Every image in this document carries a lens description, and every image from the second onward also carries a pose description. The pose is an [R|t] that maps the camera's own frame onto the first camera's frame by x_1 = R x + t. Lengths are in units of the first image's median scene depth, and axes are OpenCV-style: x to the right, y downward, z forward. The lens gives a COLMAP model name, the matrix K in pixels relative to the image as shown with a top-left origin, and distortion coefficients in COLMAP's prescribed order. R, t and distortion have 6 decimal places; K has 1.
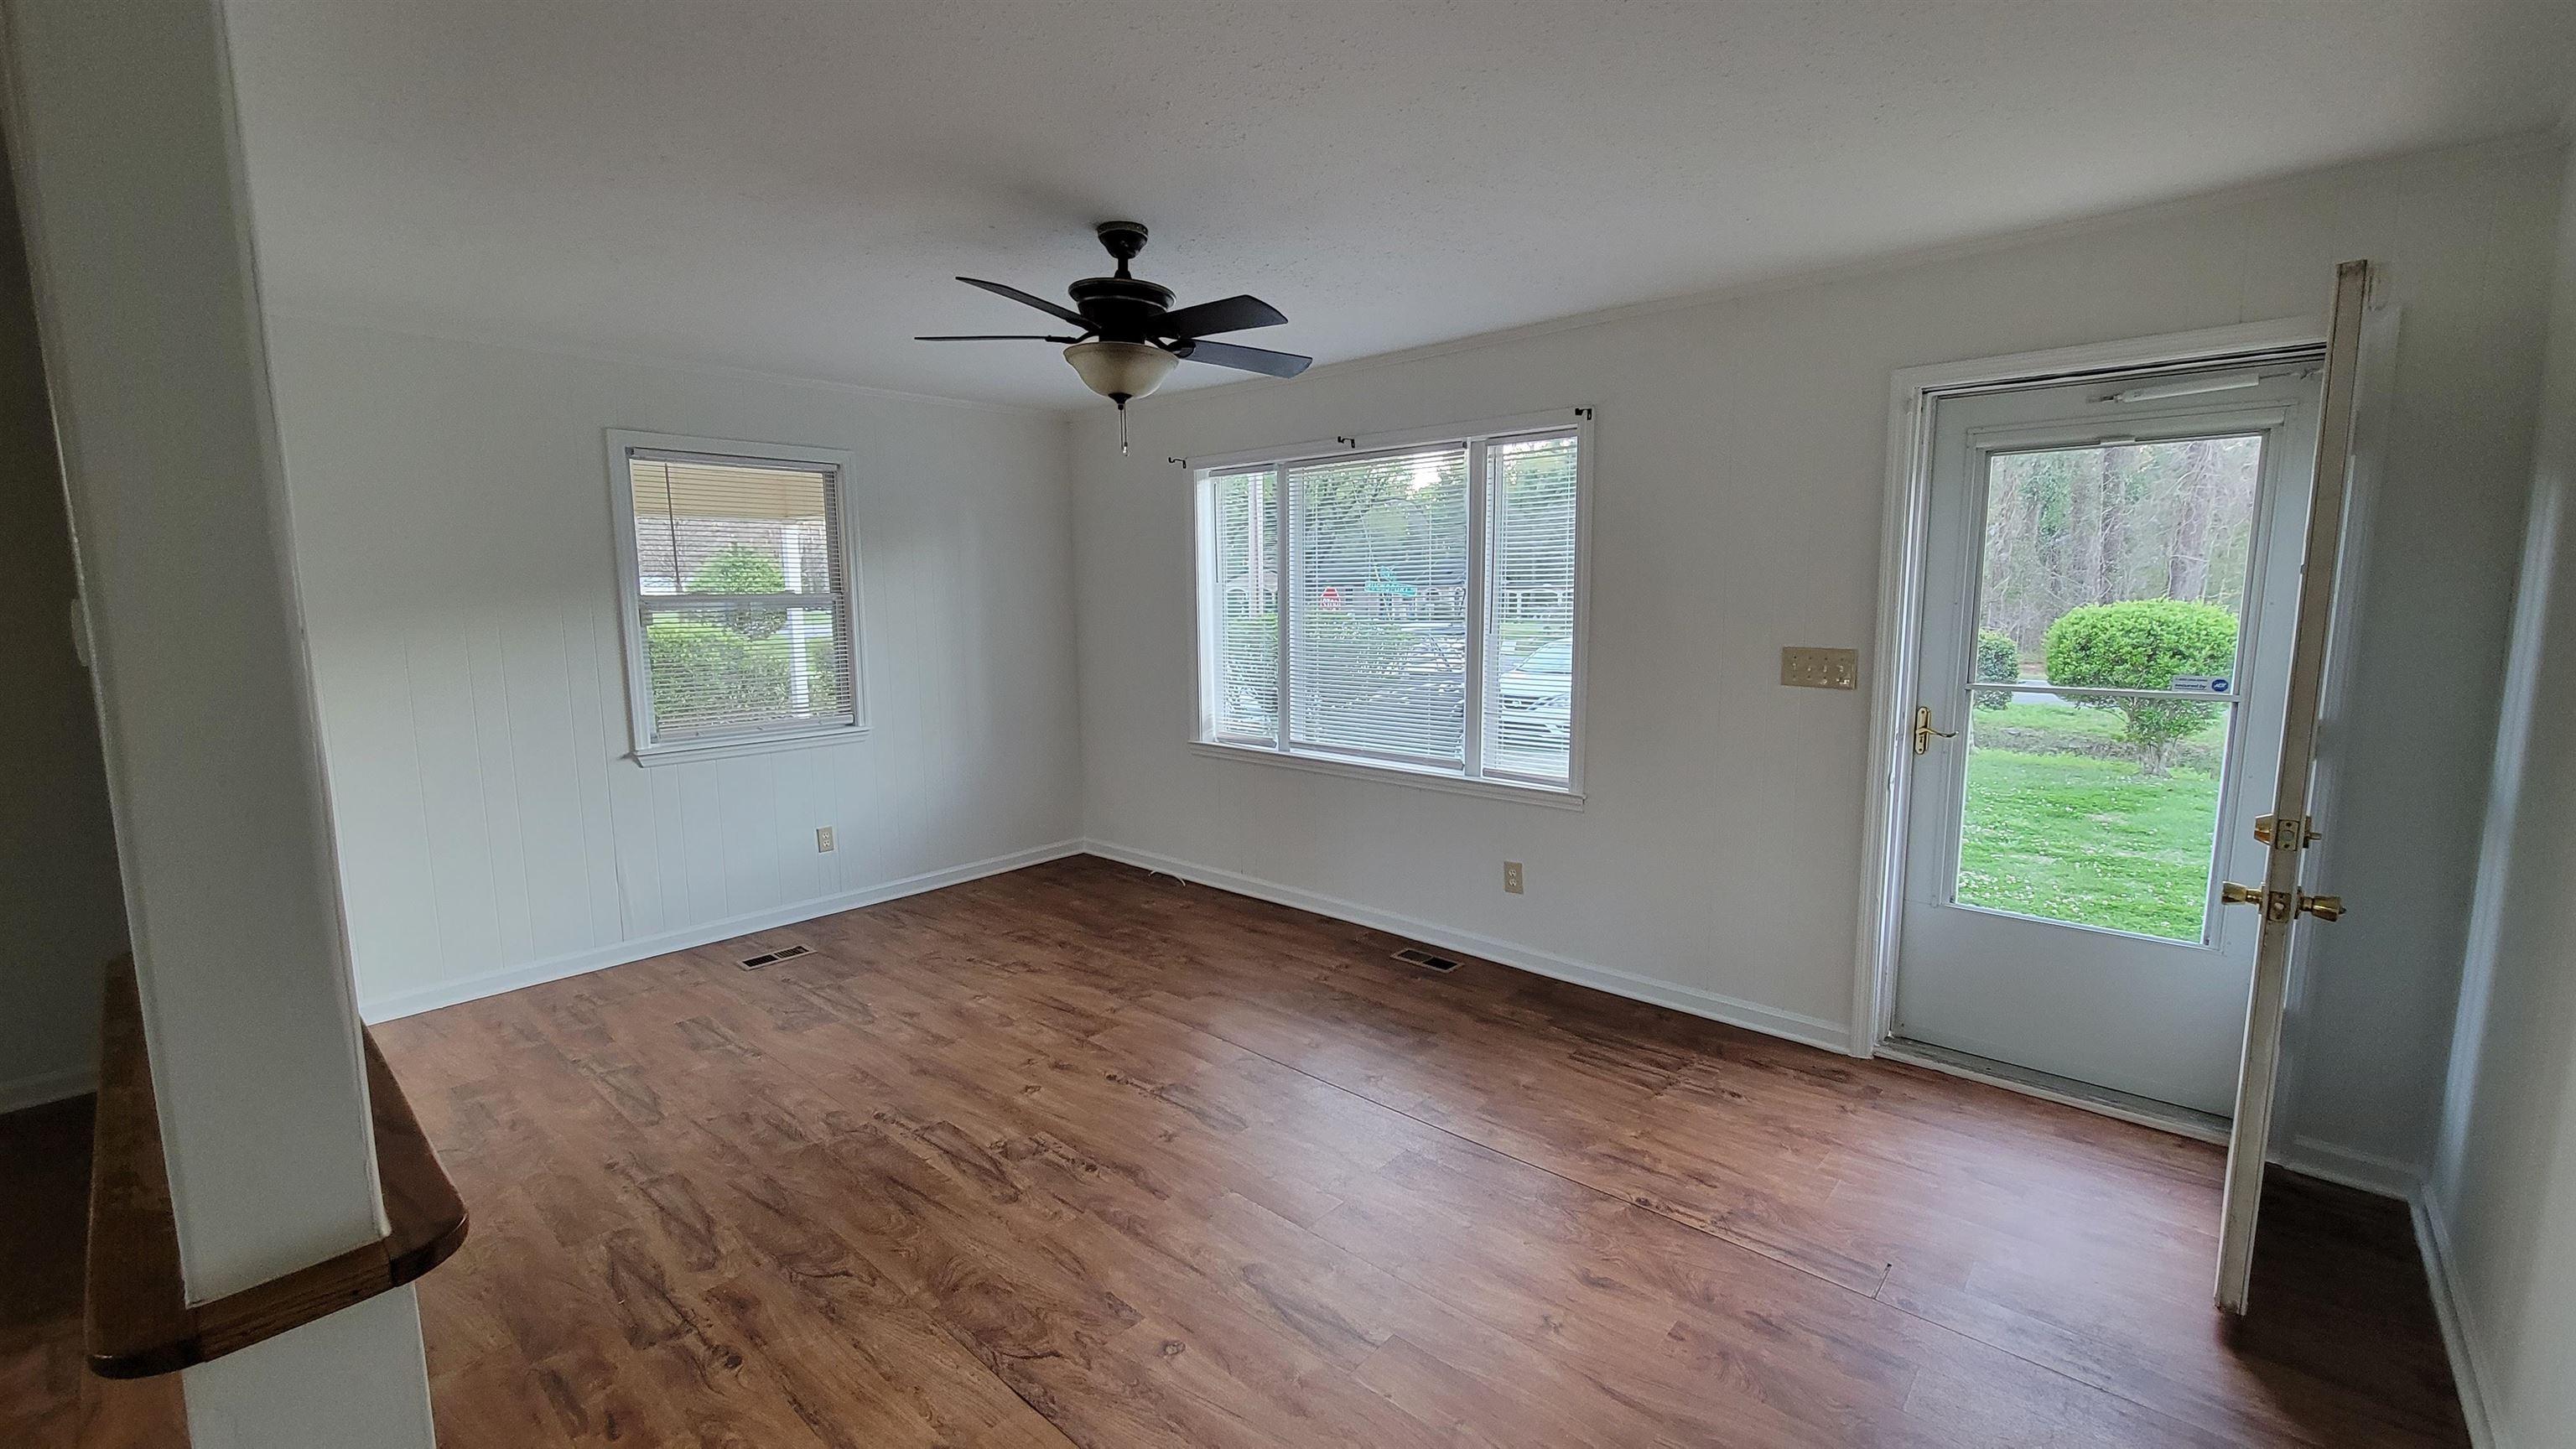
lens RADIAL K [[1043.1, 0, 1289.3], [0, 1043.1, 726.2], [0, 0, 1]] dist [0.002683, -0.000166]
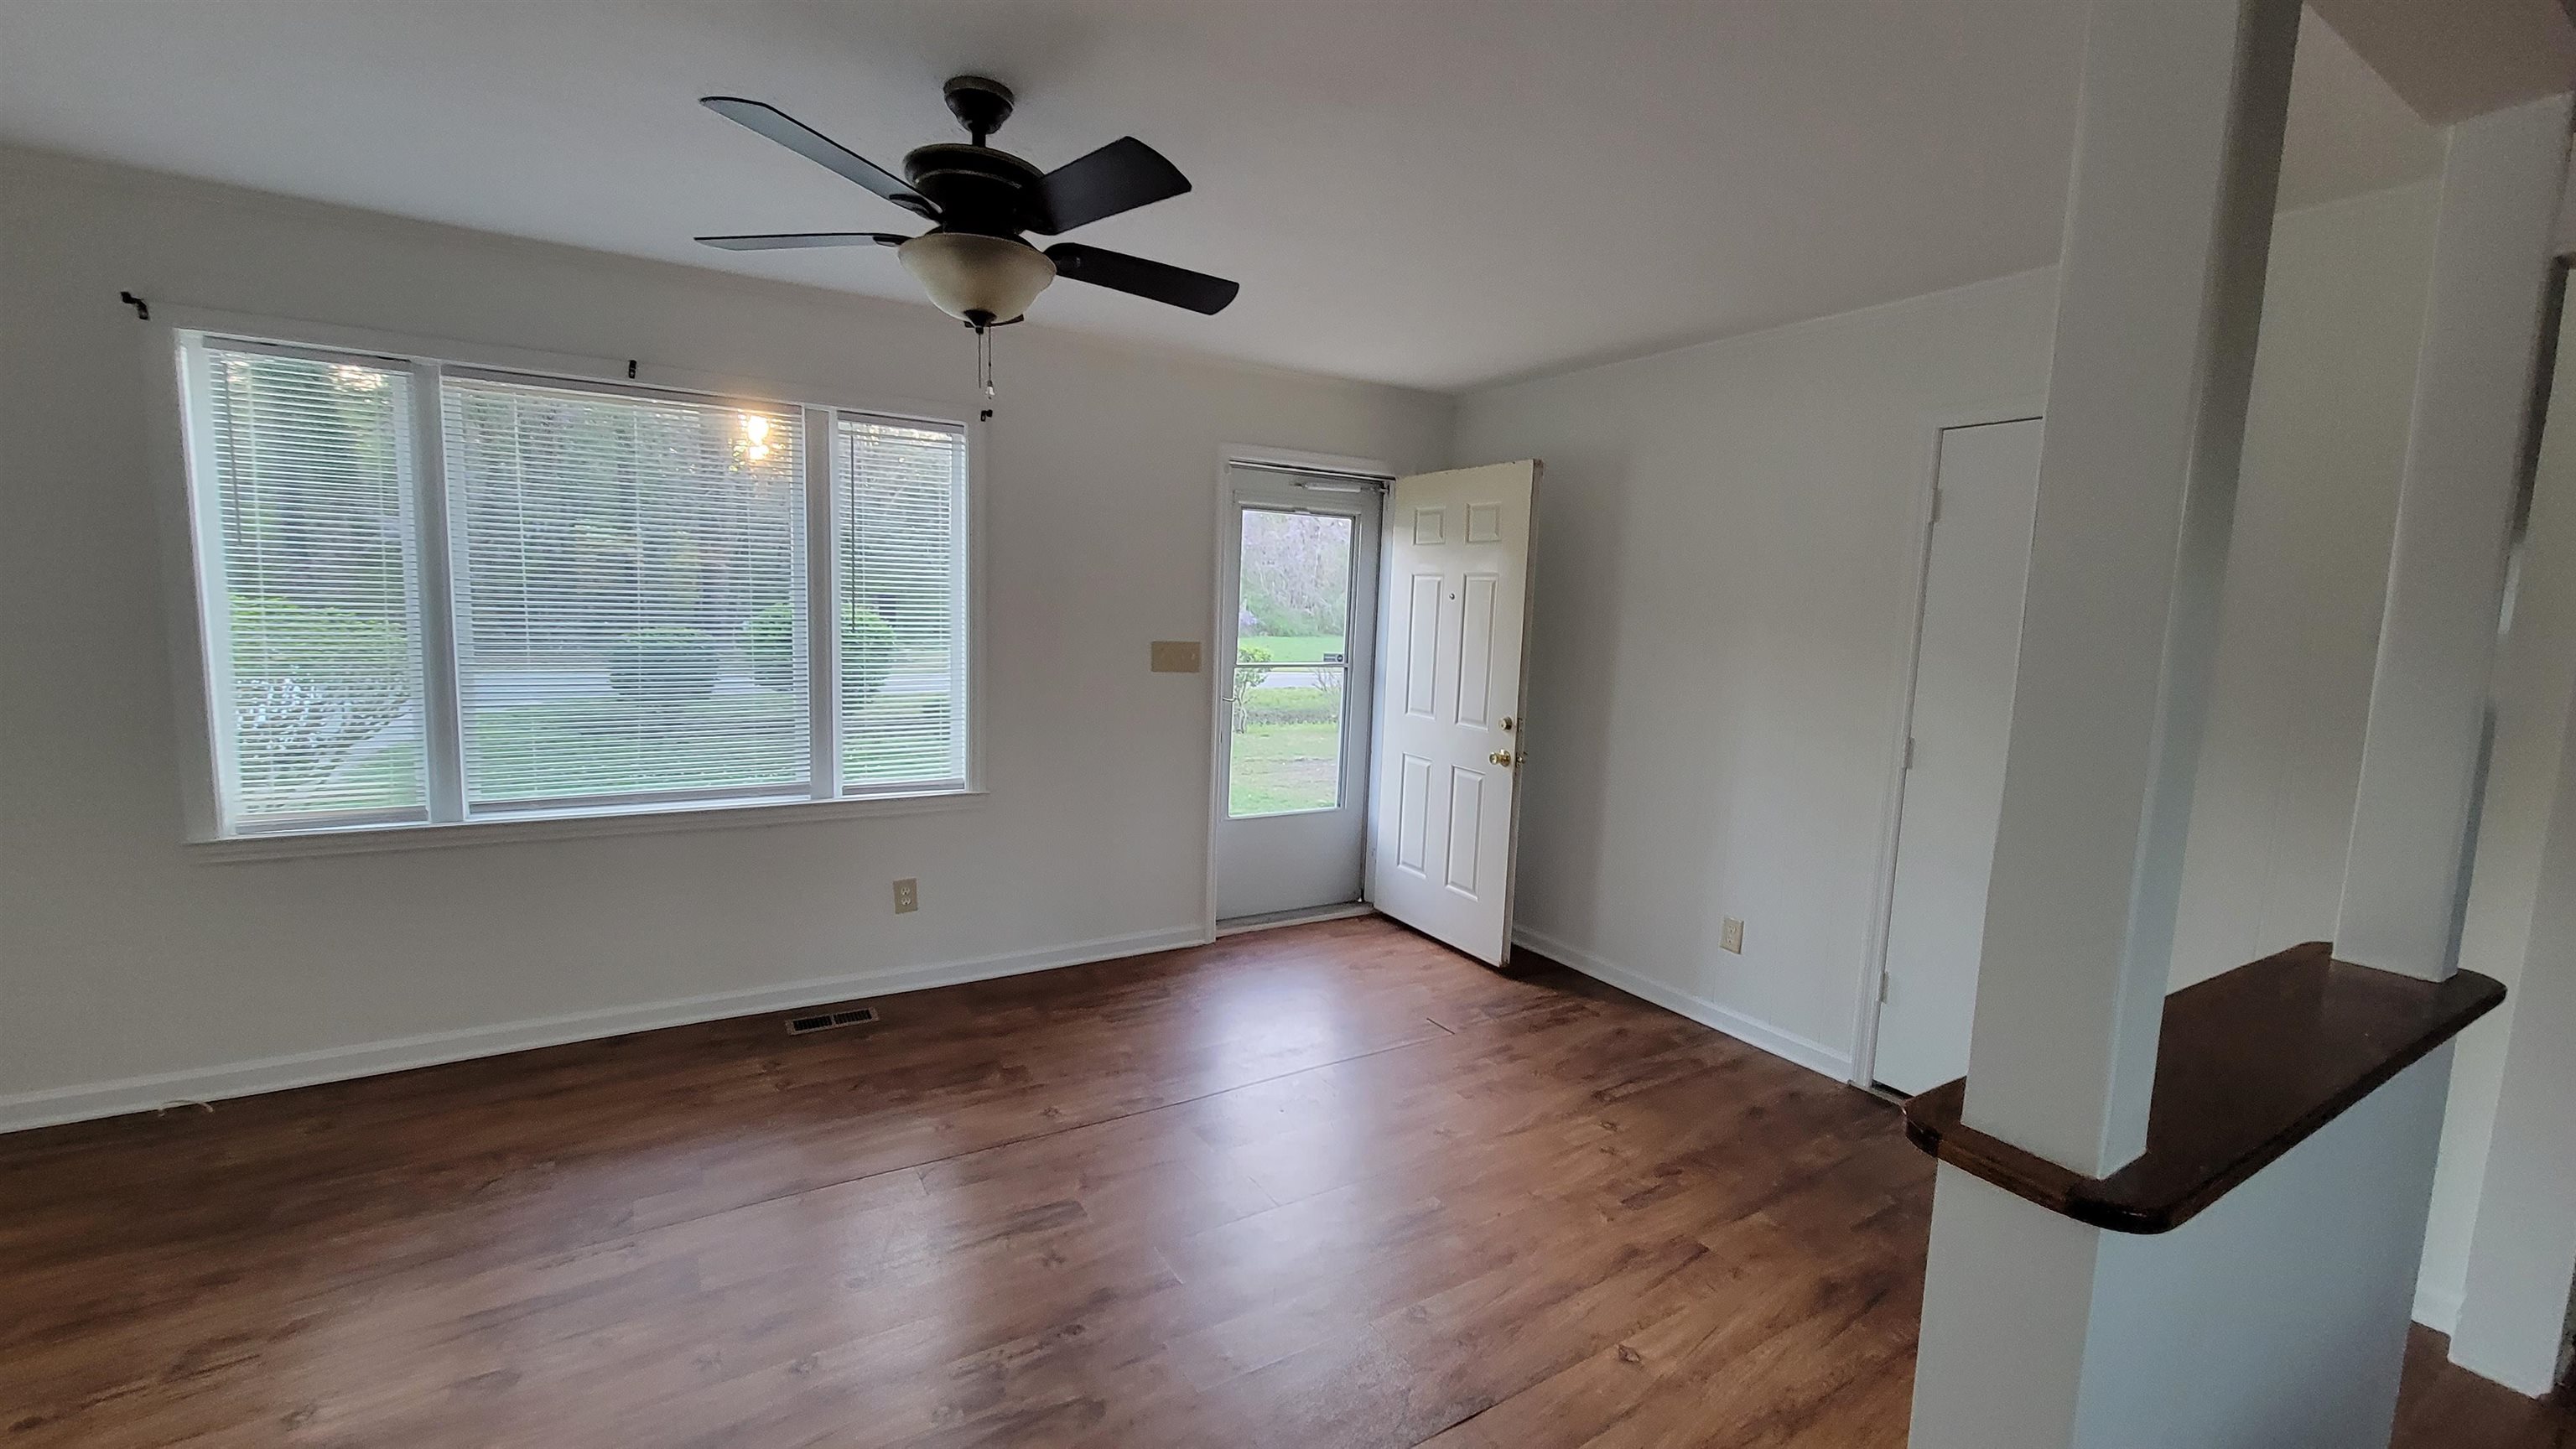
lens RADIAL K [[1043.1, 0, 1289.6], [0, 1043.1, 721.3], [0, 0, 1]] dist [0.002683, -0.000166]
pose [[0.282381, -0.088863, 0.955178, -0.554292], [0.090611, 0.993719, 0.065661, -0.038429], [-0.955013, 0.068008, 0.288659, 0.392881]]
